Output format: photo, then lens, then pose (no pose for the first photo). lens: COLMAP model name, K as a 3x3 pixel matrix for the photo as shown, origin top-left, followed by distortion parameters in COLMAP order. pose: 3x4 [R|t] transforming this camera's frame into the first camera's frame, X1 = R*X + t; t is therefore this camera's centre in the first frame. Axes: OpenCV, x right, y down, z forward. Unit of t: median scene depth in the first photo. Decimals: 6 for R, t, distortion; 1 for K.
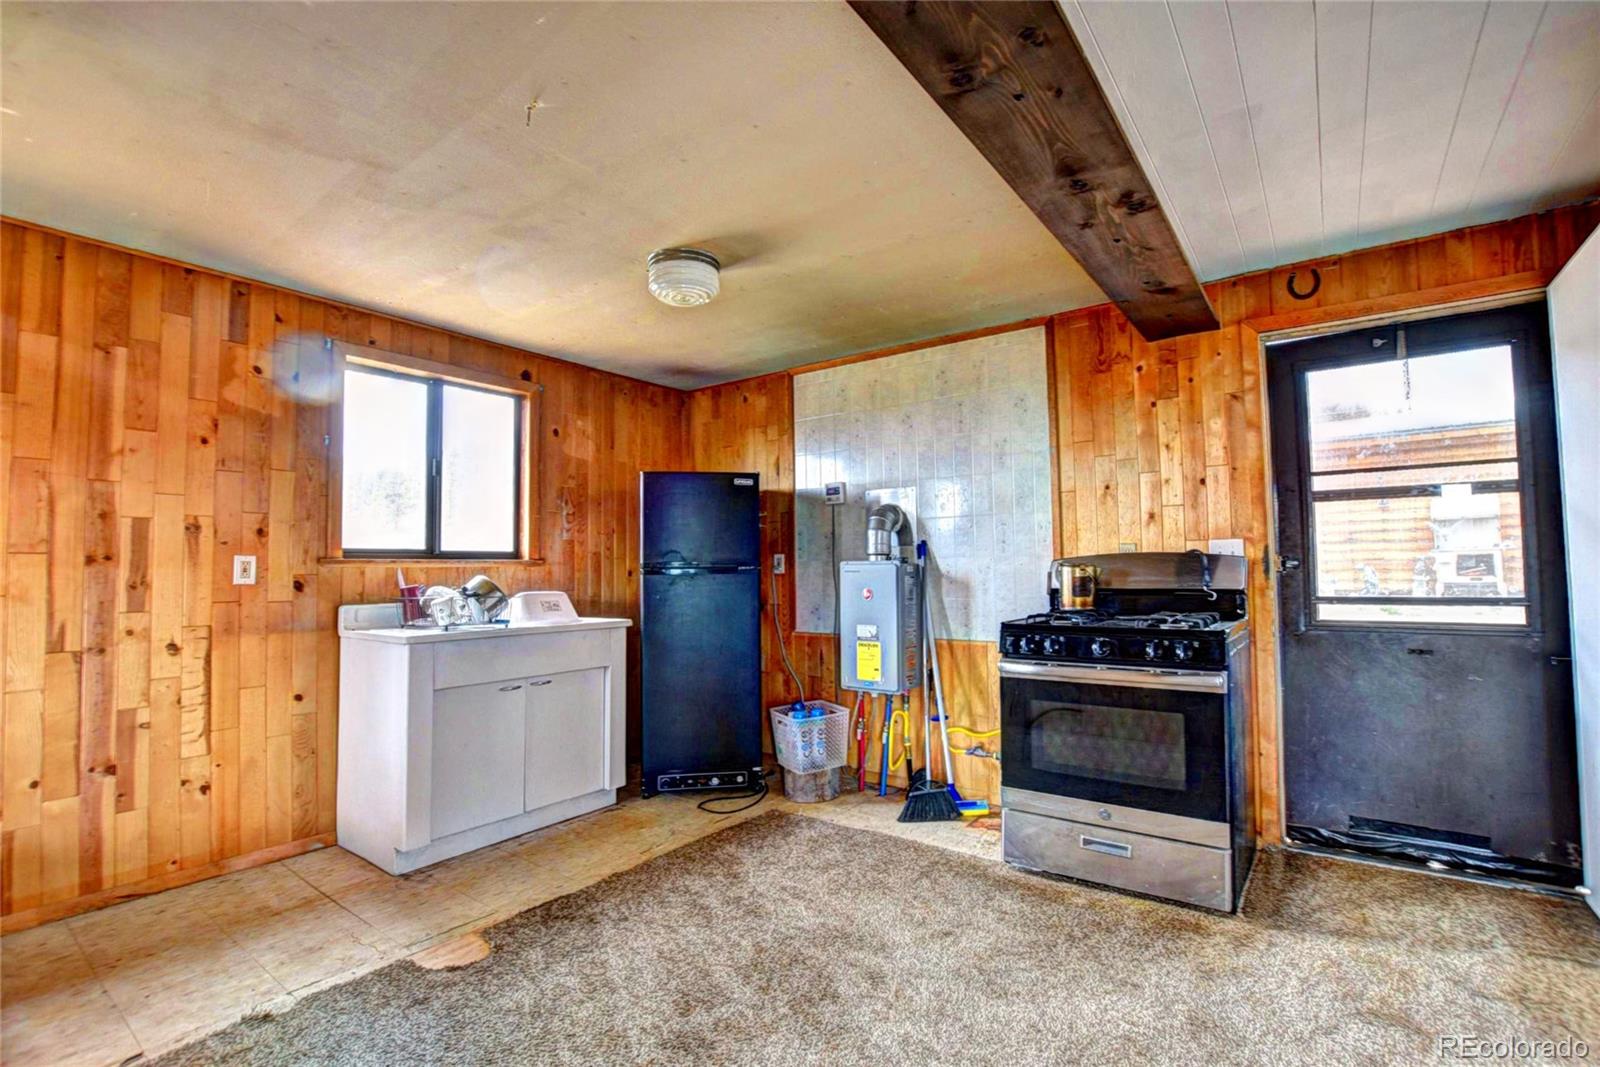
lens RADIAL K [[727.8, 0, 811.4], [0, 727.8, 526.9], [0, 0, 1]] dist [-0.027510, 0.000205]
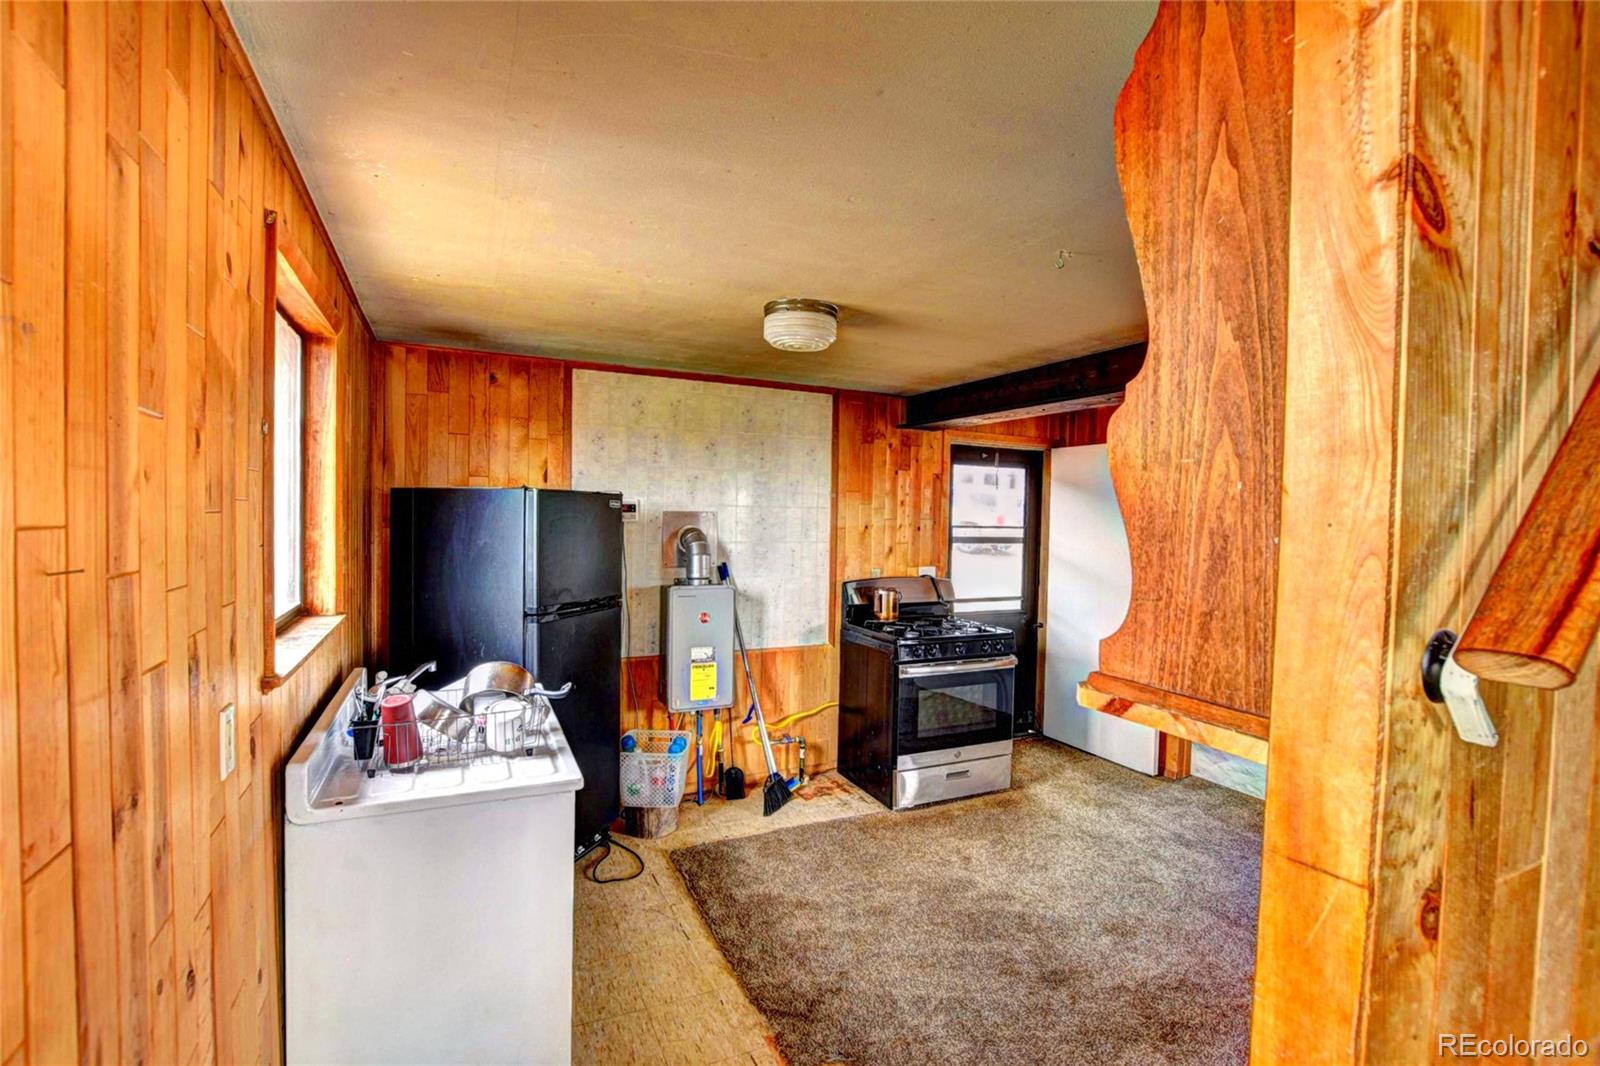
lens RADIAL K [[727.8, 0, 811.7], [0, 727.8, 541.0], [0, 0, 1]] dist [-0.027510, 0.000205]
pose [[0.474581, -0.009943, 0.880156, -0.883515], [-0.075511, 0.995790, 0.051964, -0.095595], [-0.876967, -0.091122, 0.471832, 0.449142]]
